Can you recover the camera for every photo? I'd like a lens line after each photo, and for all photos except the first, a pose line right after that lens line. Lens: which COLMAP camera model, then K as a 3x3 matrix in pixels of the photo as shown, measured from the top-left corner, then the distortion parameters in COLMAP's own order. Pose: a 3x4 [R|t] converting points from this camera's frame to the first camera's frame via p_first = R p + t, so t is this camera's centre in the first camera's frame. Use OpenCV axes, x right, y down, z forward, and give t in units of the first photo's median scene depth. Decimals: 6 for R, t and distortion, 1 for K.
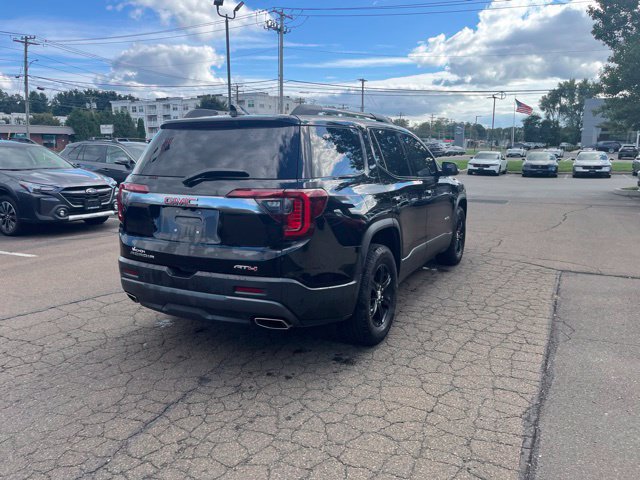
lens RADIAL K [[483.5, 0, 317.4], [0, 483.5, 234.9], [0, 0, 1]] dist [0.080337, -0.103432]
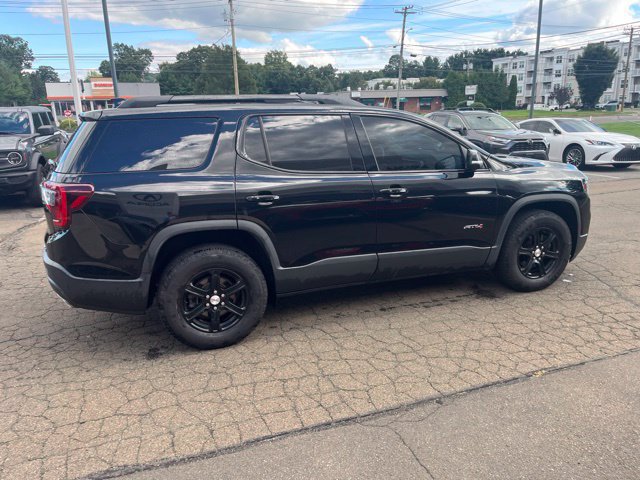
lens RADIAL K [[483.5, 0, 318.6], [0, 483.5, 240.8], [0, 0, 1]] dist [0.080337, -0.103432]
pose [[0.740087, 0.158107, -0.653662, 0.940420], [-0.097069, 0.986907, 0.128809, -0.139203], [0.665469, -0.031879, 0.745744, 0.473929]]
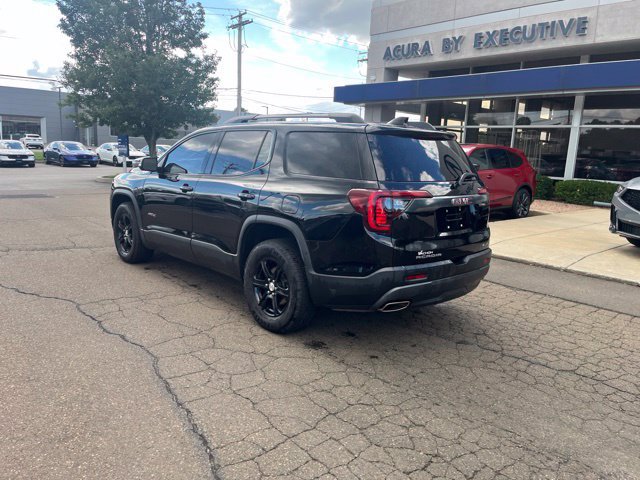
lens RADIAL K [[483.5, 0, 318.6], [0, 483.5, 236.6], [0, 0, 1]] dist [0.080337, -0.103432]
pose [[0.338369, -0.148804, 0.929174, -1.354014], [0.121089, 0.986094, 0.113823, -0.143893], [-0.933190, 0.073998, 0.351682, 0.810930]]
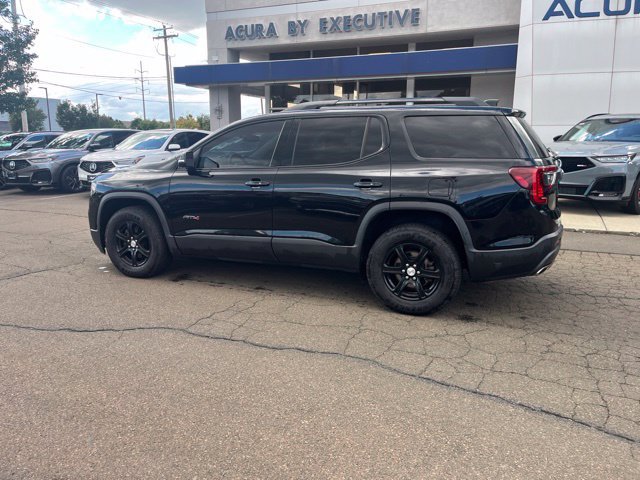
lens RADIAL K [[483.5, 0, 318.8], [0, 483.5, 237.4], [0, 0, 1]] dist [0.080337, -0.103432]
pose [[-0.083115, -0.199923, 0.976280, -1.443923], [0.174391, 0.961635, 0.211770, -0.273164], [-0.981162, 0.187856, -0.045061, 1.580583]]
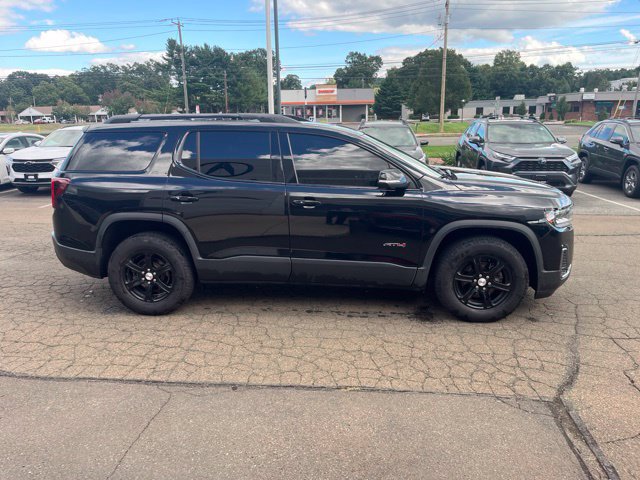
lens RADIAL K [[483.5, 0, 319.0], [0, 483.5, 240.7], [0, 0, 1]] dist [0.080337, -0.103432]
pose [[0.384816, 0.221663, -0.895981, 1.433749], [-0.150538, 0.972809, 0.176016, -0.248991], [0.910634, 0.067145, 0.407721, 0.959959]]
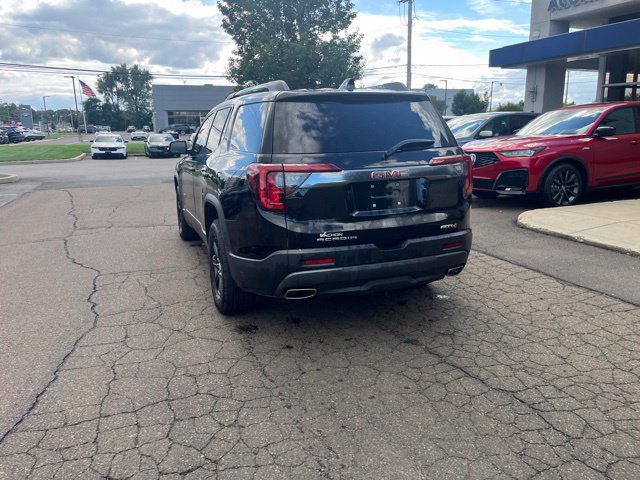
lens RADIAL K [[483.5, 0, 318.0], [0, 483.5, 237.2], [0, 0, 1]] dist [0.080337, -0.103432]
pose [[0.666700, -0.176821, 0.724048, -1.000393], [0.150245, 0.983392, 0.101811, -0.058501], [-0.730026, 0.040907, 0.682195, 0.382664]]
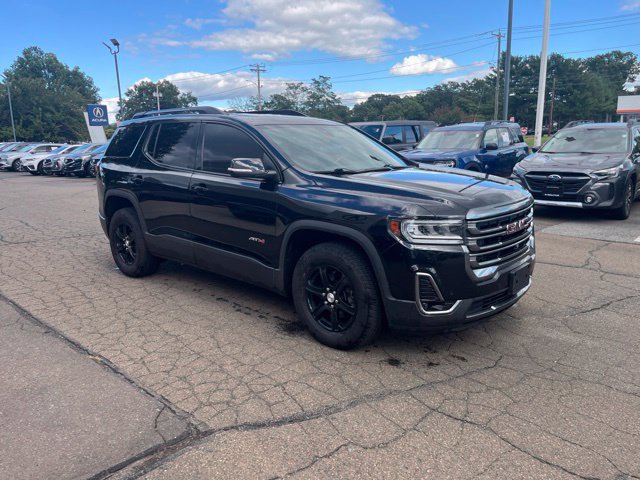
lens RADIAL K [[483.5, 0, 319.4], [0, 483.5, 239.5], [0, 0, 1]] dist [0.080337, -0.103432]
pose [[-0.253156, 0.203620, -0.945754, 1.450610], [-0.151052, 0.957289, 0.246537, -0.353400], [0.955560, 0.205270, -0.211586, 1.993428]]
